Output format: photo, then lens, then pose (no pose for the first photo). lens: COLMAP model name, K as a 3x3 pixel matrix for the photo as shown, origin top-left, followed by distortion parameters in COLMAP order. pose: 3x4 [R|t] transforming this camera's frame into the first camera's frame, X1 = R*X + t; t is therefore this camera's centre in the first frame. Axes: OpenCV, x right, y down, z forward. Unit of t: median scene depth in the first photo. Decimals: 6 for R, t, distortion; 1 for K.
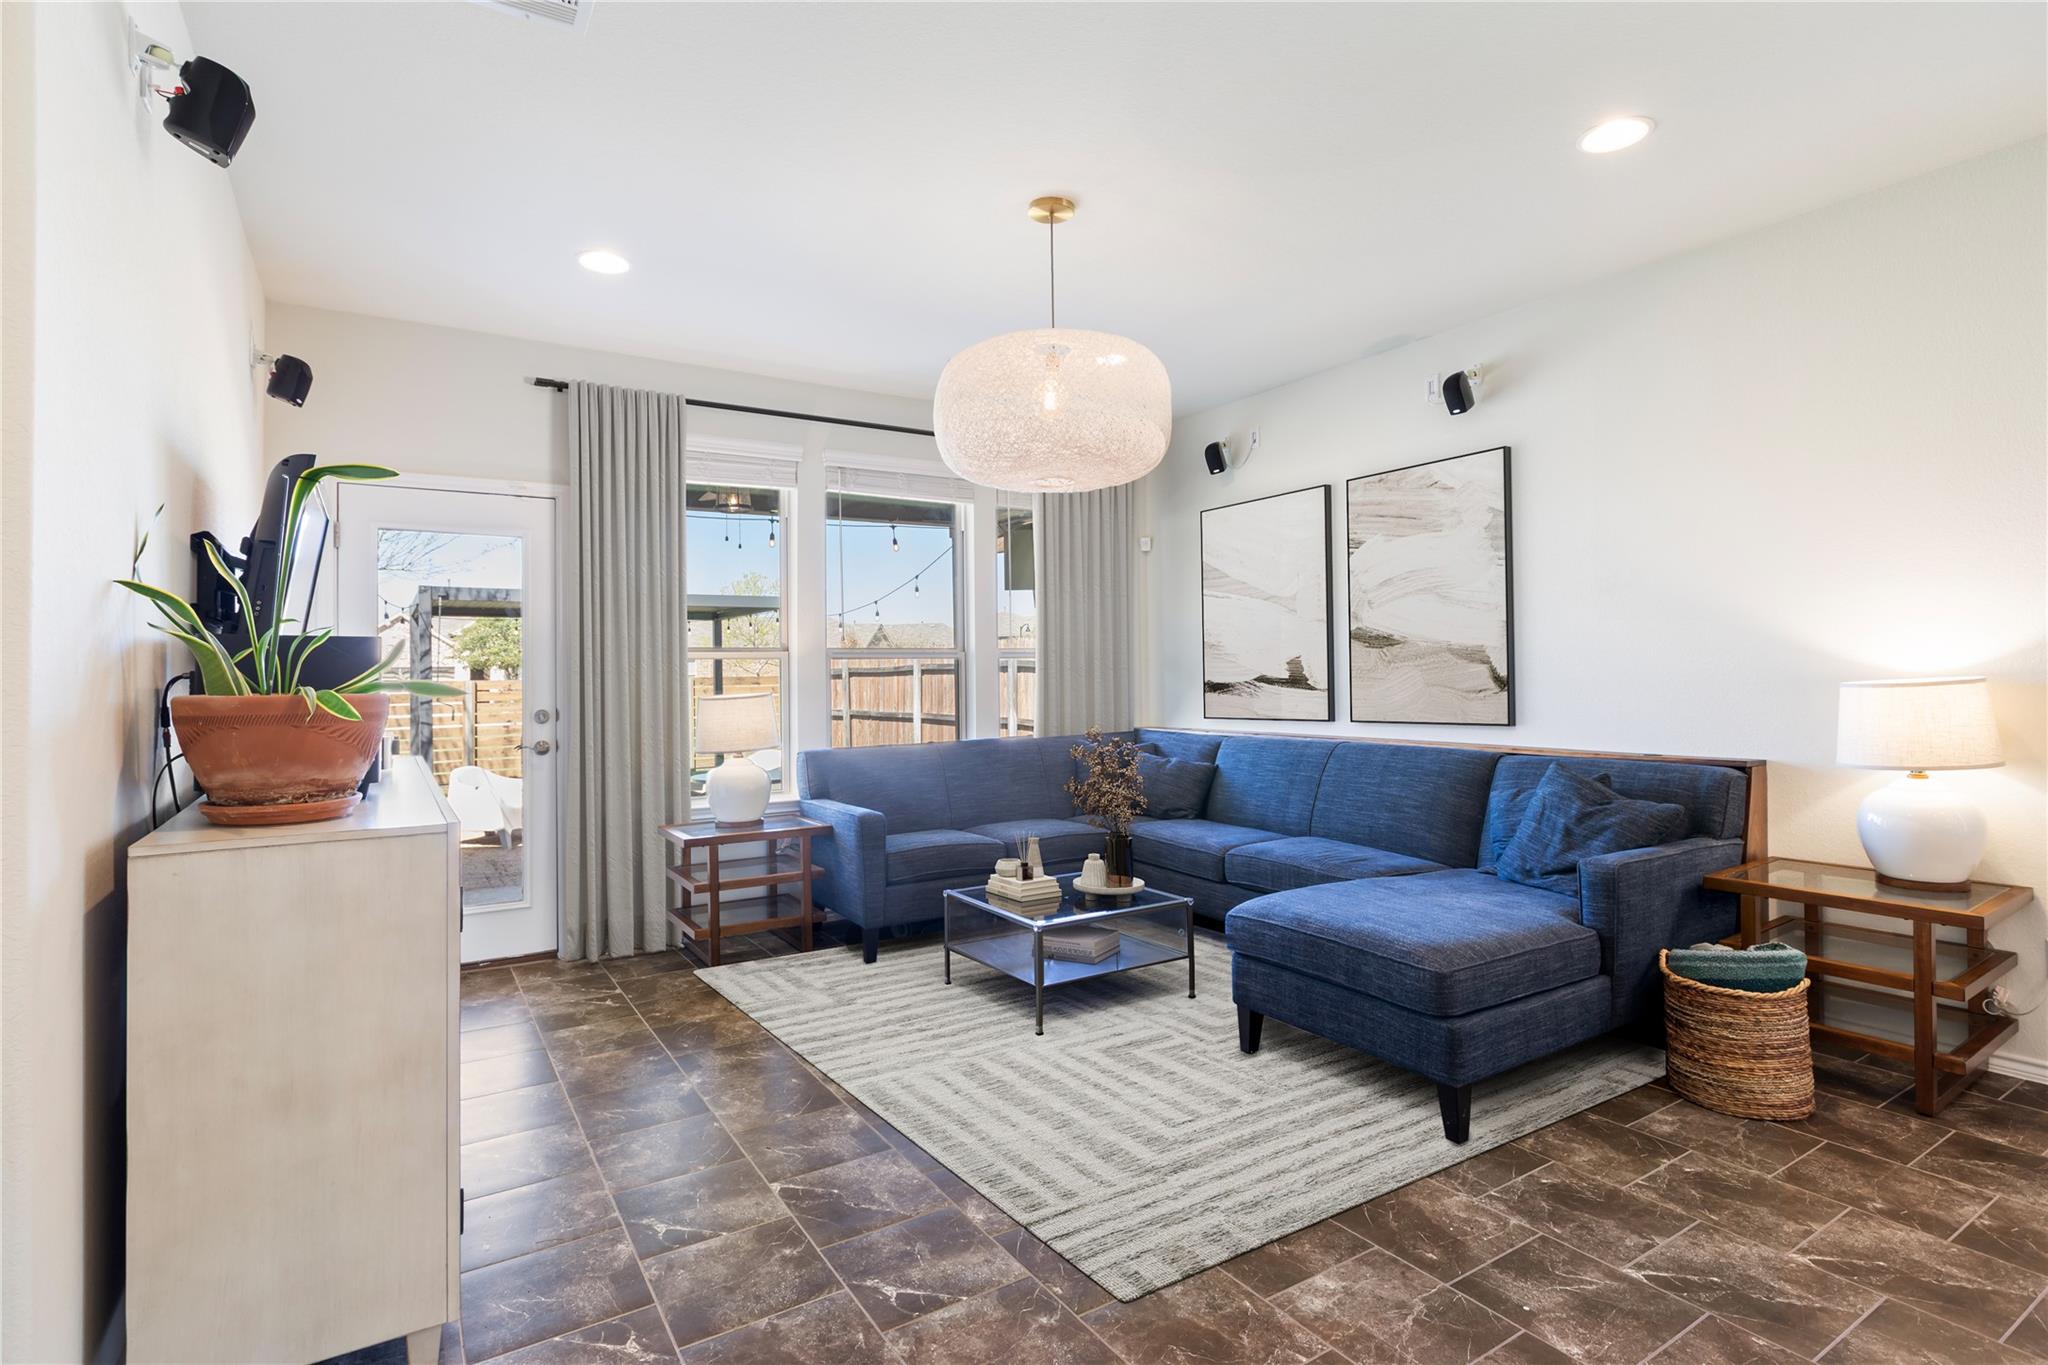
lens RADIAL K [[1016.8, 0, 1035.5], [0, 1016.8, 662.1], [0, 0, 1]] dist [-0.003522, -0.001758]
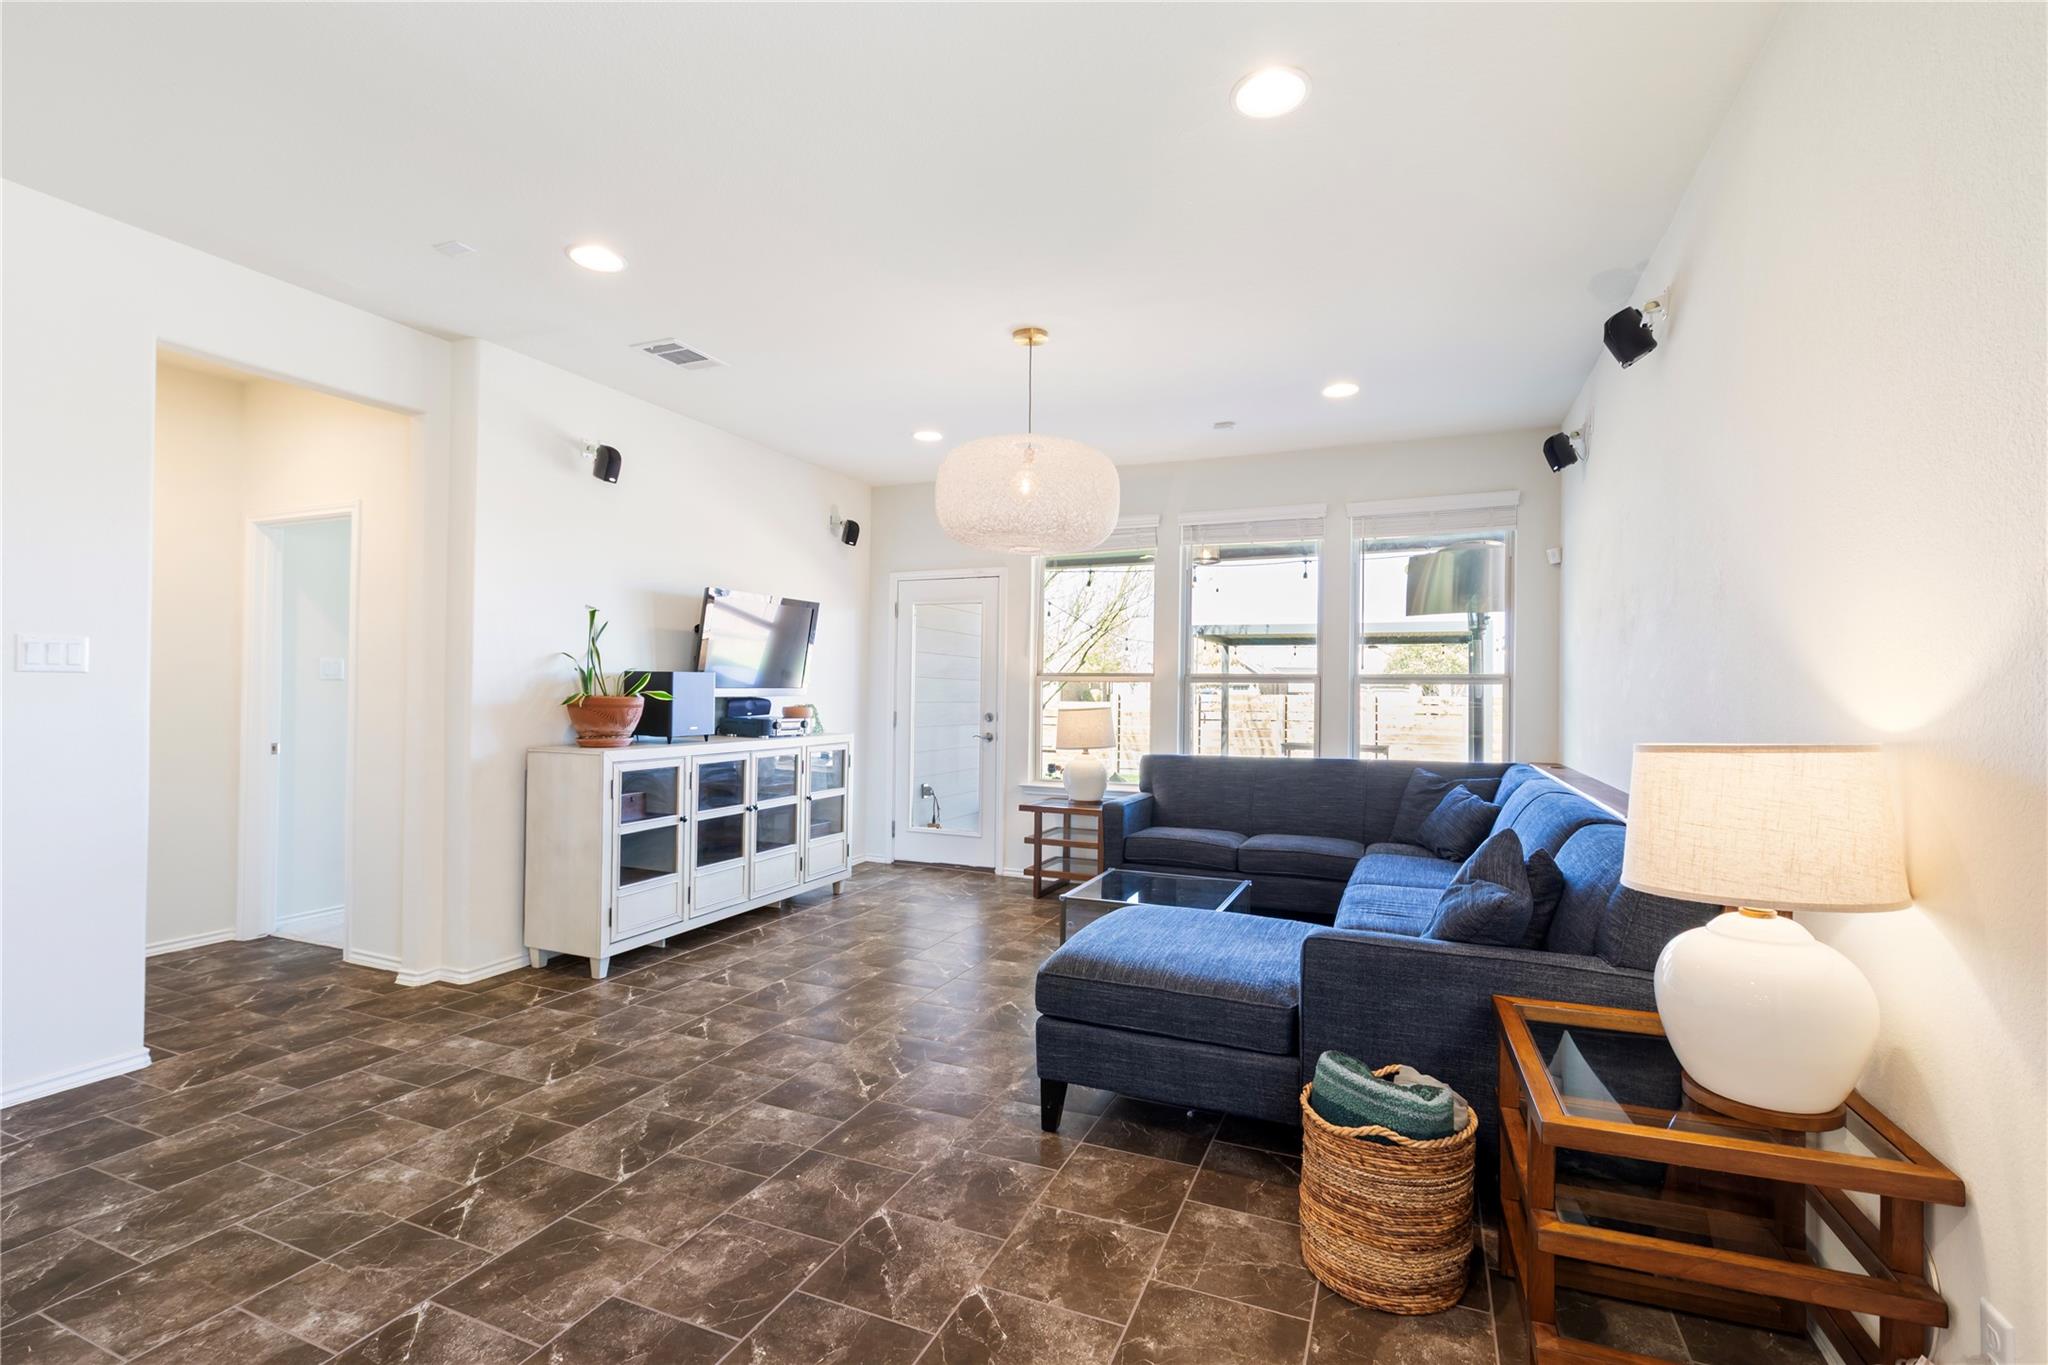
lens RADIAL K [[913.7, 0, 1019.0], [0, 913.7, 695.9], [0, 0, 1]] dist [-0.002302, -0.000122]
pose [[0.563469, 0.022733, -0.825825, 1.398952], [-0.008495, 0.999728, 0.021725, -0.022650], [0.826094, -0.005226, 0.563508, 0.483938]]
